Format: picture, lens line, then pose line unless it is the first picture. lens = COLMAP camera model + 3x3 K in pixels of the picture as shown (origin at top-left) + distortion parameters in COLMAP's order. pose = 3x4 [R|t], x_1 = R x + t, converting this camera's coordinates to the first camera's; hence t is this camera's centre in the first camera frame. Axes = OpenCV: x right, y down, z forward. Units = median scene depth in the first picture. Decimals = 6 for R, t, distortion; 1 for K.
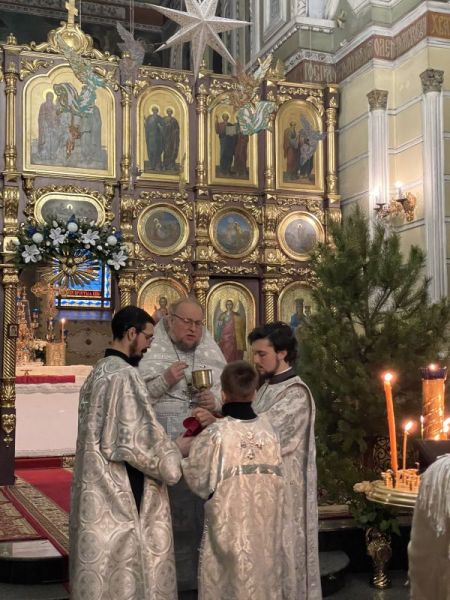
lens RADIAL K [[888.4, 0, 225.0], [0, 888.4, 300.0], [0, 0, 1]] dist [0.295492, -0.621332]
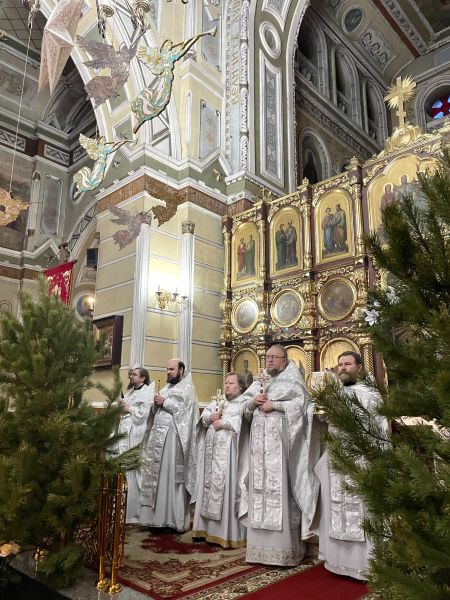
lens RADIAL K [[457.5, 0, 225.0], [0, 457.5, 300.0], [0, 0, 1]] dist [0.141785, -0.173703]
pose [[0.454442, -0.200412, -0.867939, 0.216610], [0.069738, 0.979376, -0.189629, 0.026762], [0.888042, 0.025647, 0.459046, 0.503487]]
